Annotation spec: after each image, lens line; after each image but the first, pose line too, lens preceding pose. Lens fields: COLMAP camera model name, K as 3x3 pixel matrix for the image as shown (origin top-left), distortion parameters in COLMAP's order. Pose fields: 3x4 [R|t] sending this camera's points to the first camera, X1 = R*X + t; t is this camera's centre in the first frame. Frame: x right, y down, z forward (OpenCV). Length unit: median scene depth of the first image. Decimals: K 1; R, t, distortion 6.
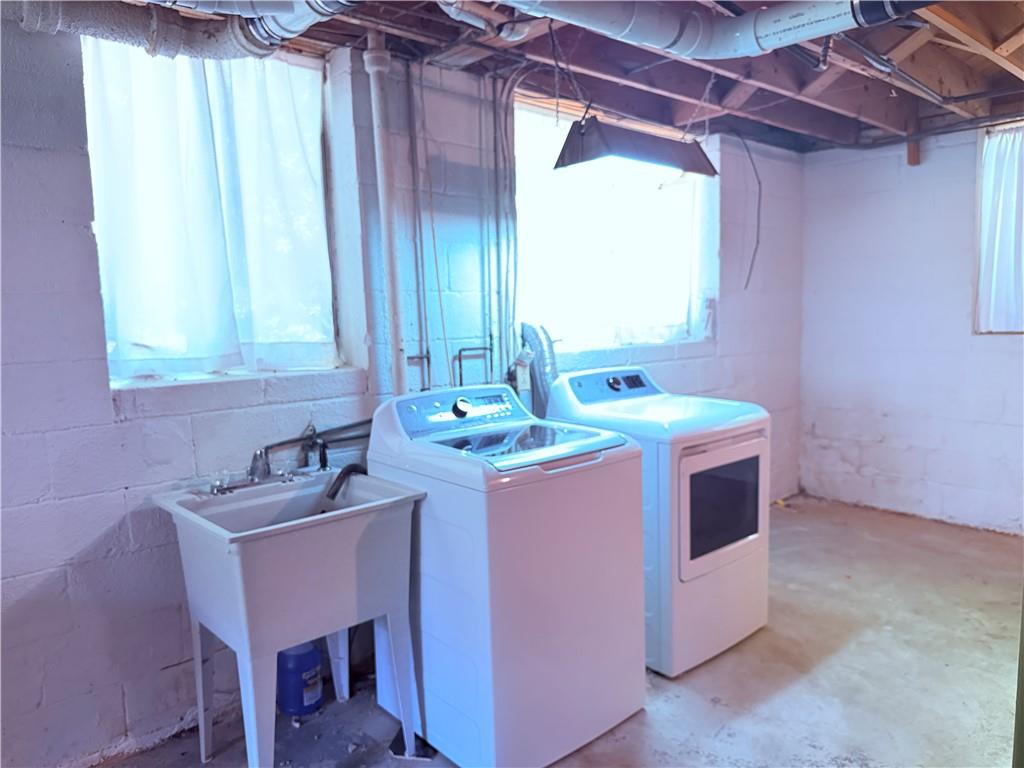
lens RADIAL K [[722.9, 0, 507.1], [0, 722.9, 384.8], [0, 0, 1]] dist [0.117118, -0.155789]
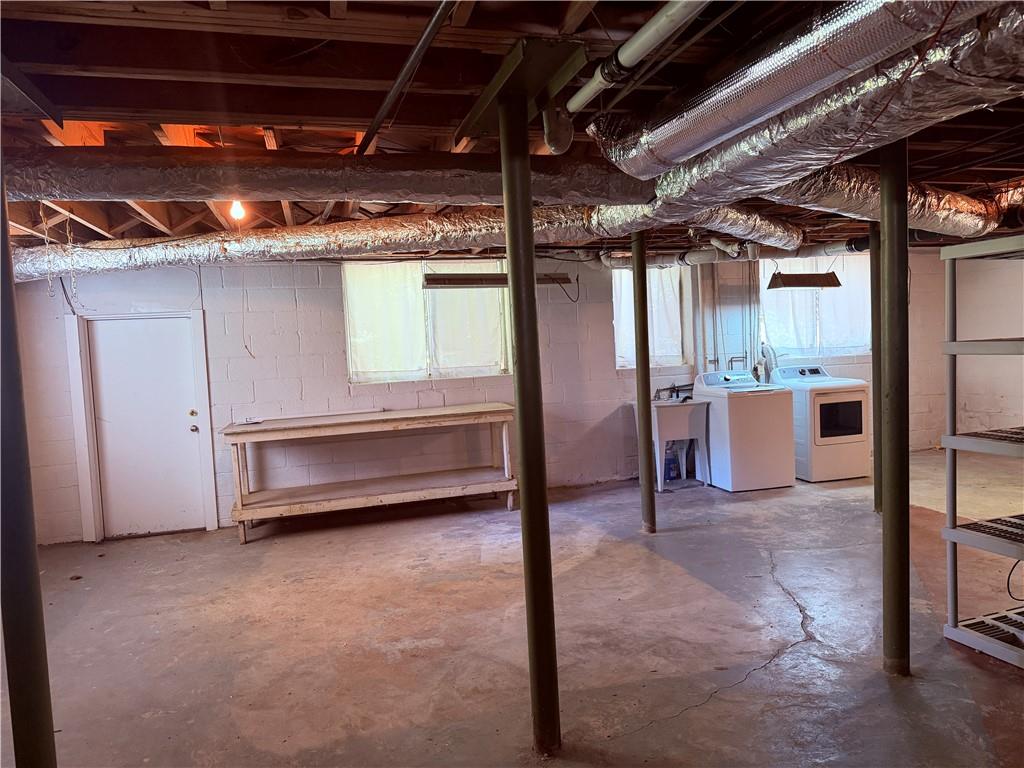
lens RADIAL K [[722.9, 0, 507.1], [0, 722.9, 384.8], [0, 0, 1]] dist [0.117118, -0.155789]
pose [[0.896299, 0.010368, -0.443329, 0.378527], [-0.024427, 0.999363, -0.026012, 0.136290], [0.442777, 0.034144, 0.895981, -1.697224]]
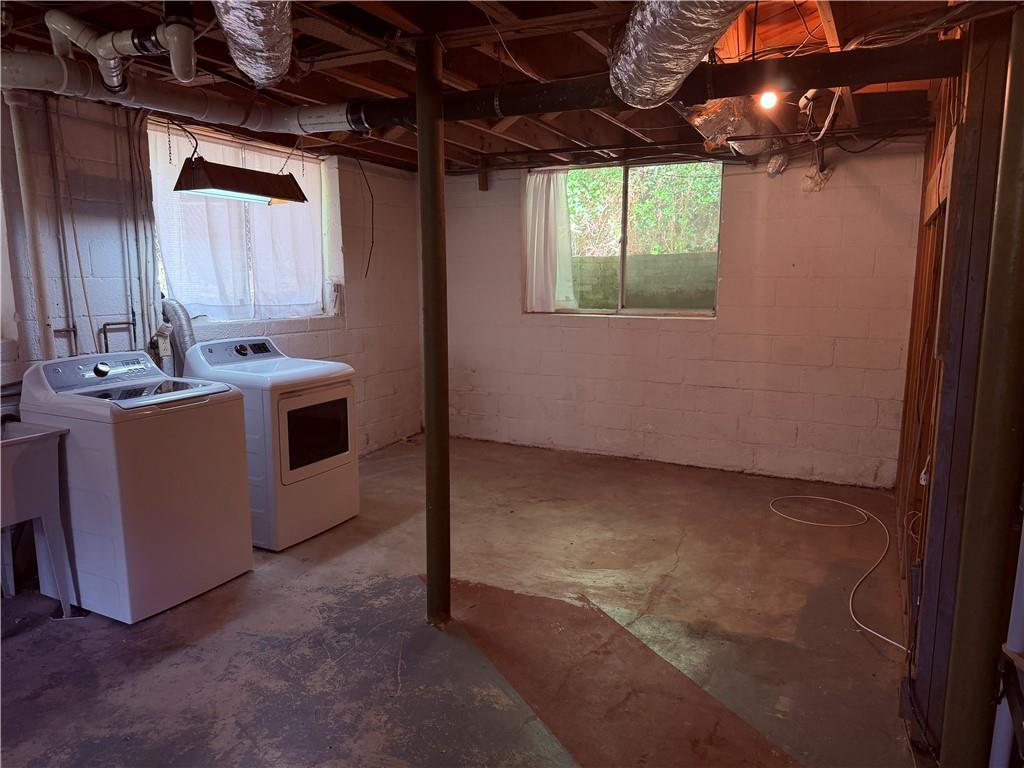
lens RADIAL K [[722.9, 0, 507.1], [0, 722.9, 384.8], [0, 0, 1]] dist [0.117118, -0.155789]
pose [[0.930065, -0.032667, 0.365940, 0.117790], [0.017194, 0.998818, 0.045465, 0.010740], [-0.366993, -0.035993, 0.929527, -0.472194]]
